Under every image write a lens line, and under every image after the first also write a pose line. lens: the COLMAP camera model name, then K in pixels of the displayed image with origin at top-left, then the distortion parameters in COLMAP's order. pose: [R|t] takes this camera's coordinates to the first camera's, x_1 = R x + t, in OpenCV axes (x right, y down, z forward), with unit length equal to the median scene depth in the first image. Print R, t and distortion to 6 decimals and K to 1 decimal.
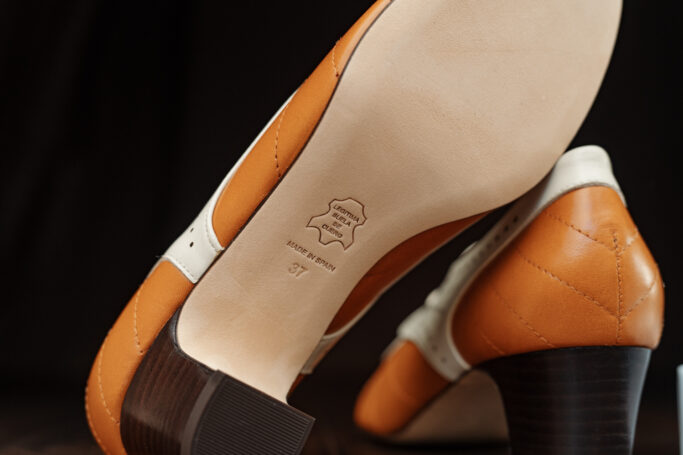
lens RADIAL K [[985.8, 0, 341.3], [0, 985.8, 226.1], [0, 0, 1]] dist [0.041092, 0.000000]
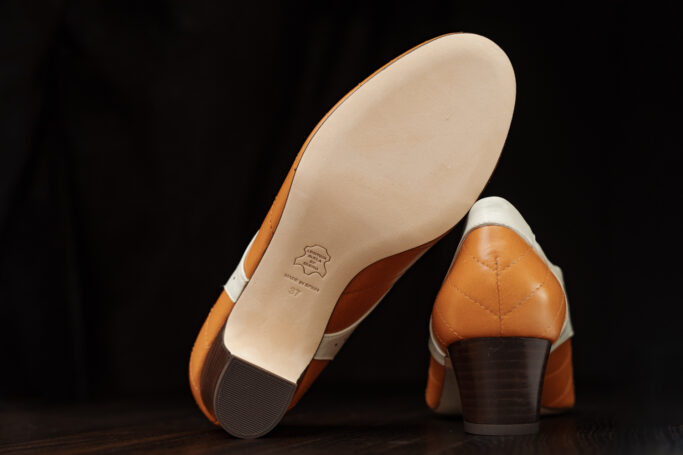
lens RADIAL K [[985.8, 0, 341.7], [0, 985.8, 228.7], [0, 0, 1]] dist [0.041092, 0.000000]
pose [[0.940700, -0.057424, -0.334343, 0.550027], [0.061461, 0.998108, 0.001499, -0.052437], [0.333624, -0.021960, 0.942450, -0.434890]]
